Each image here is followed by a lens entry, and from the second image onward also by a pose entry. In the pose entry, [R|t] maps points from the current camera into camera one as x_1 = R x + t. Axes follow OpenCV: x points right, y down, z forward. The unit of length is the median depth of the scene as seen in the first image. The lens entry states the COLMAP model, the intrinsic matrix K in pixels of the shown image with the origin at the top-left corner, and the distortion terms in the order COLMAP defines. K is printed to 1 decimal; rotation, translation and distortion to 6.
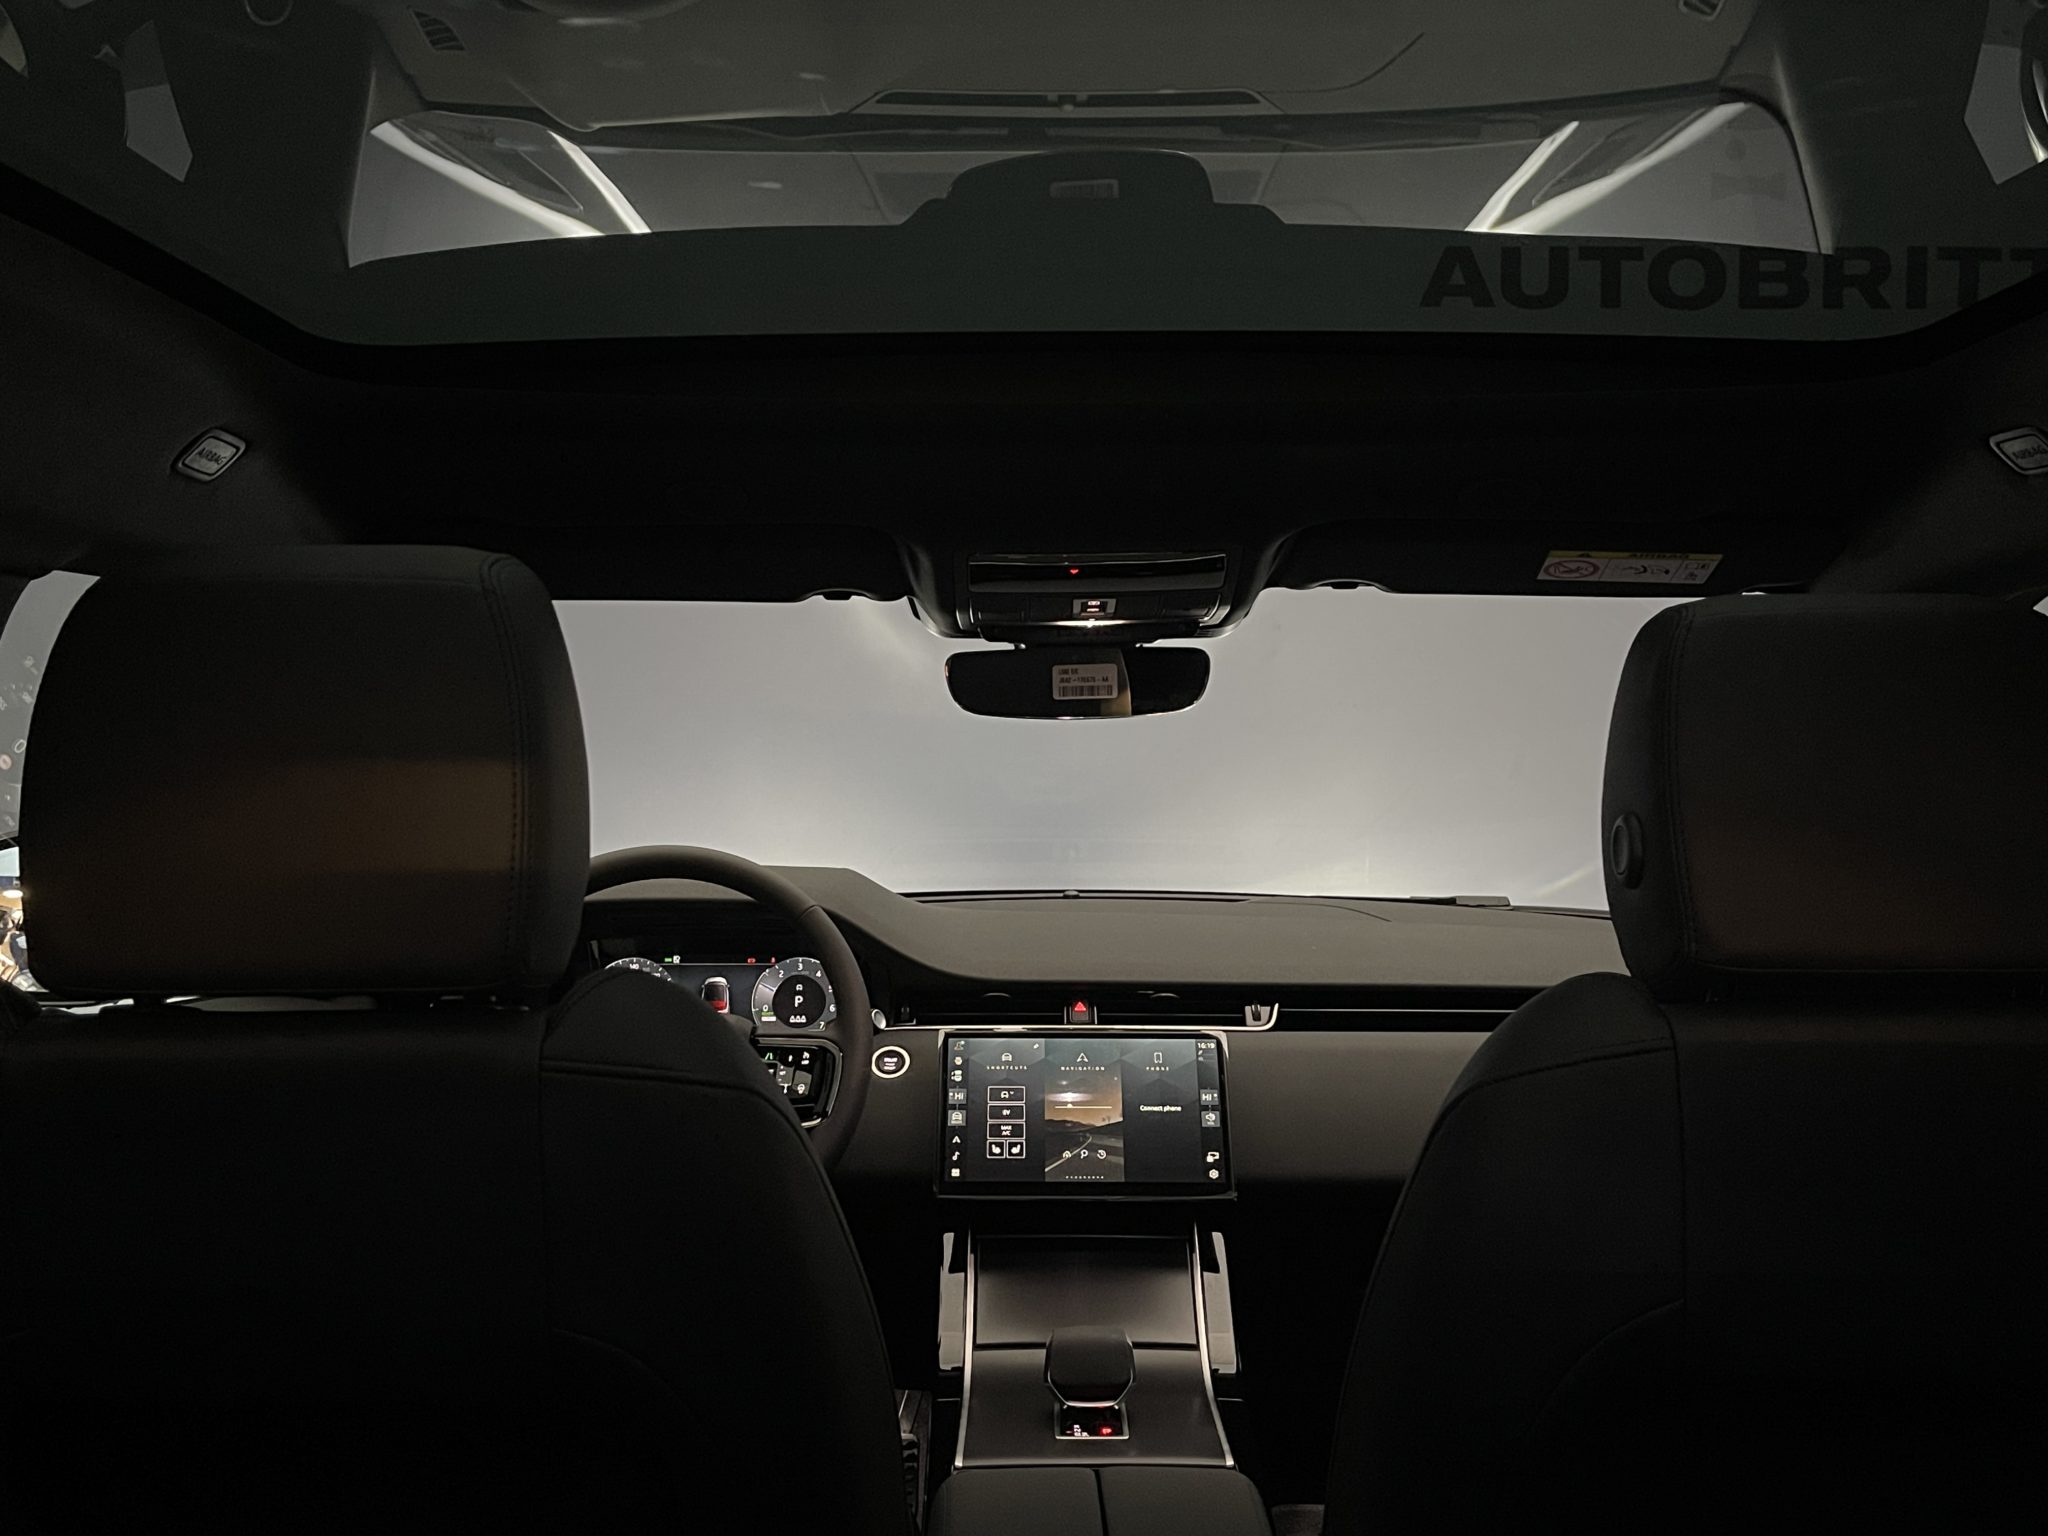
lens RADIAL K [[1853.4, 0, 1024.0], [0, 1853.4, 768.0], [0, 0, 1]] dist [-0.000063, -0.000766]
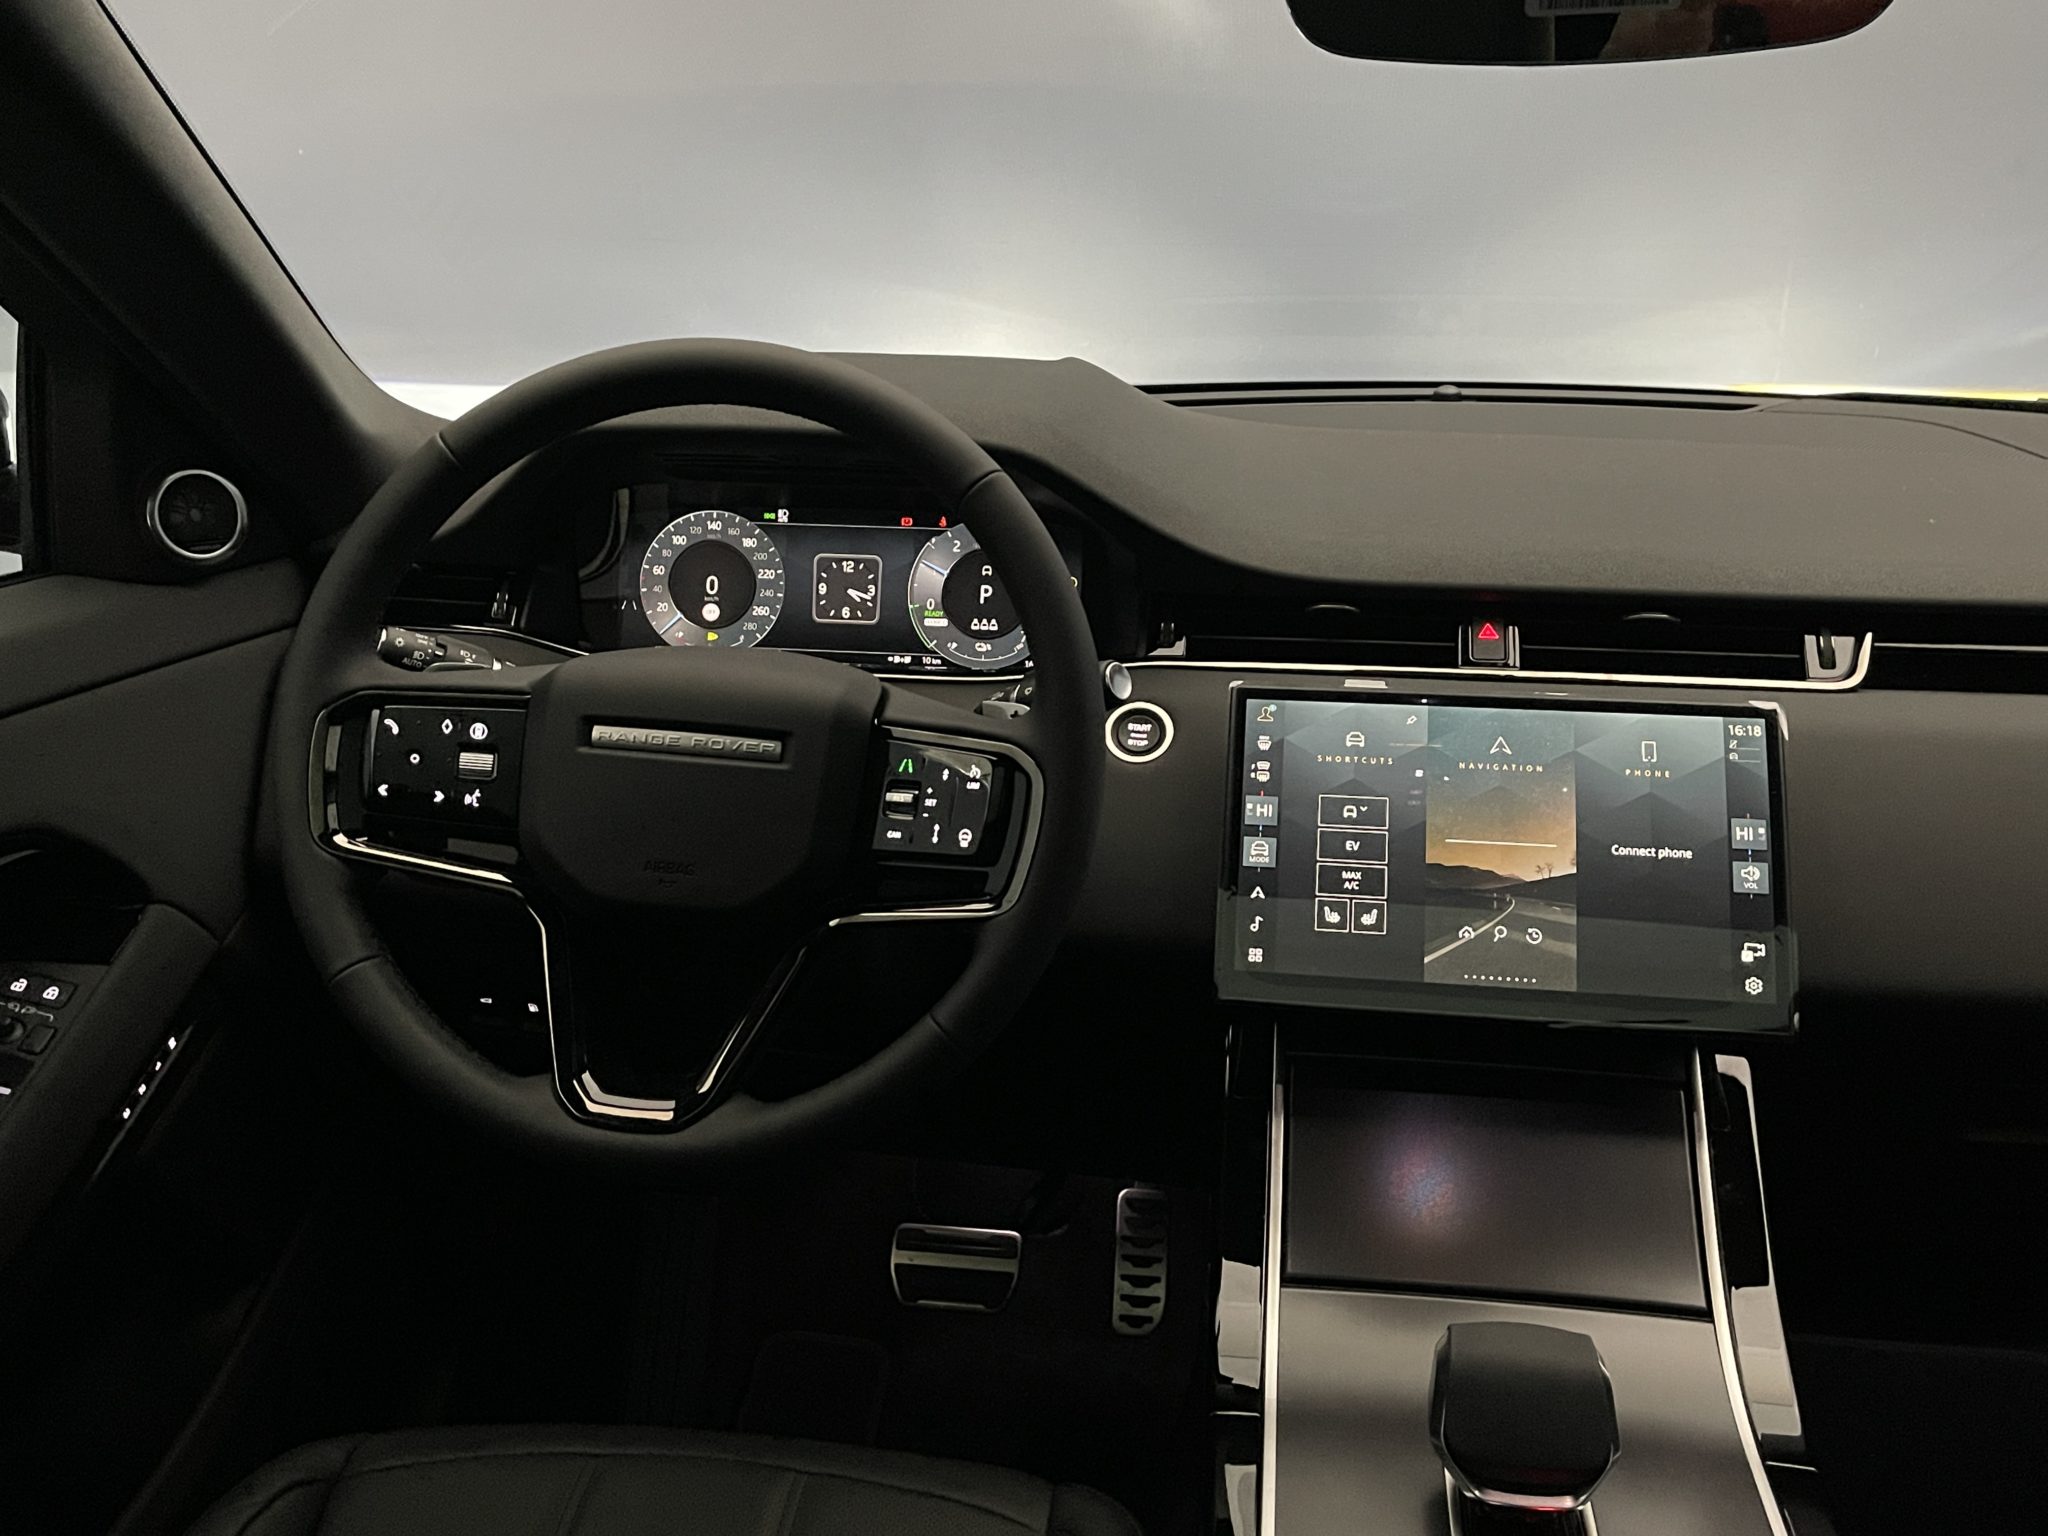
lens RADIAL K [[1856.5, 0, 1023.0], [0, 1856.5, 690.0], [0, 0, 1]] dist [0.004774, -0.001005]
pose [[0.989380, 0.033740, -0.141380, -0.029137], [0.005811, 0.962726, 0.270417, -0.003380], [0.145234, -0.268366, 0.952306, 0.481735]]
